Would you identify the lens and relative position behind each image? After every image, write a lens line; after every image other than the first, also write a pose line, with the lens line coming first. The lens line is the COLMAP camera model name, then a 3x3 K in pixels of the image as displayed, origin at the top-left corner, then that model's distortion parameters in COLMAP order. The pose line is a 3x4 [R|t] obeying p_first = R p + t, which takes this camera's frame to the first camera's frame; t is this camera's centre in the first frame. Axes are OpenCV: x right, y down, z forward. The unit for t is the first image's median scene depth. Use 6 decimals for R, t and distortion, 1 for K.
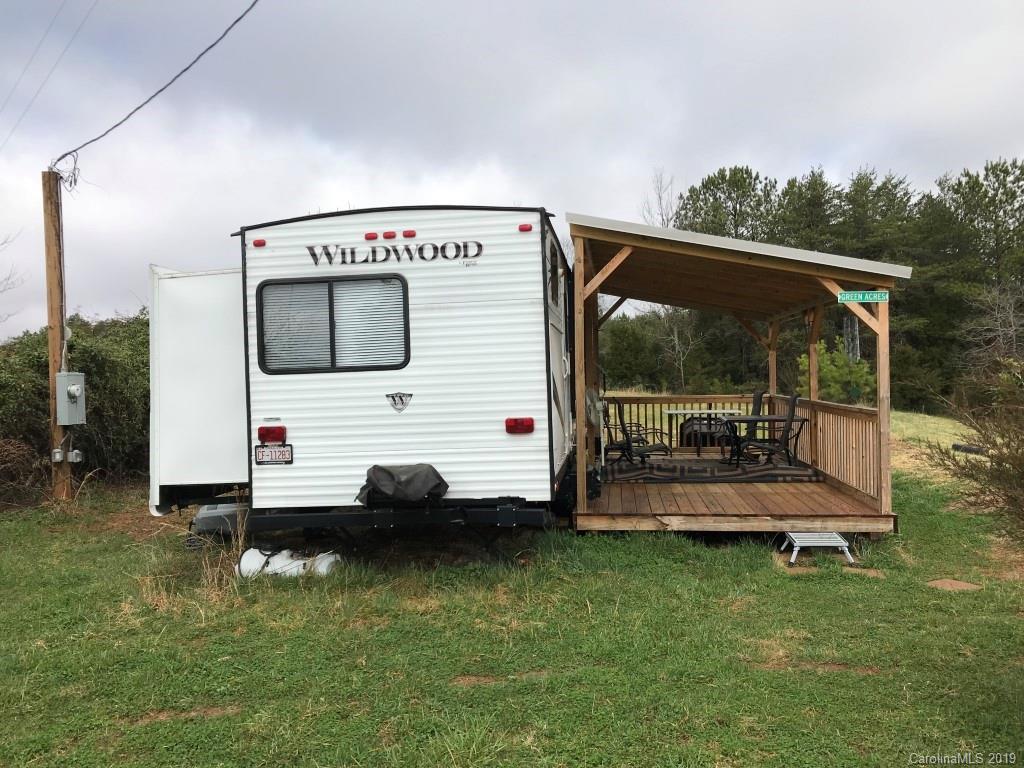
lens RADIAL K [[835.3, 0, 512.0], [0, 835.3, 384.0], [0, 0, 1]] dist [0.050117, 0.000318]
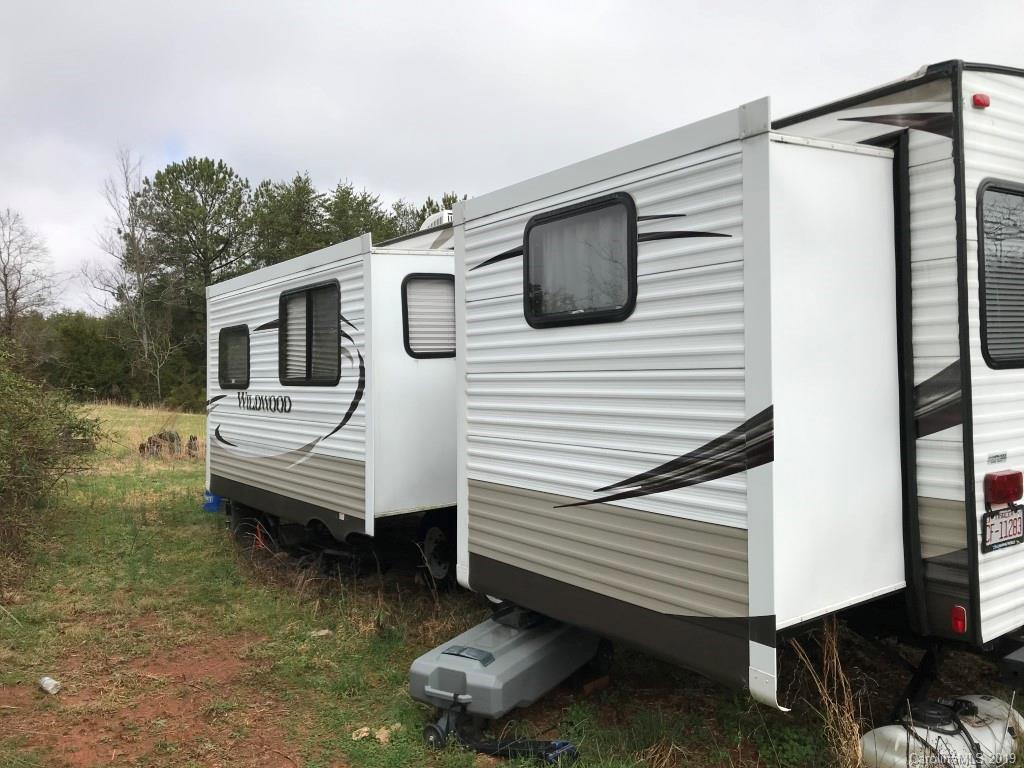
lens RADIAL K [[848.2, 0, 512.0], [0, 848.2, 384.0], [0, 0, 1]] dist [-0.000487, -0.002146]
pose [[0.759952, -0.001346, 0.649978, -0.088770], [0.009274, 0.999919, -0.008773, -0.000038], [-0.649913, 0.012695, 0.759903, 0.085681]]
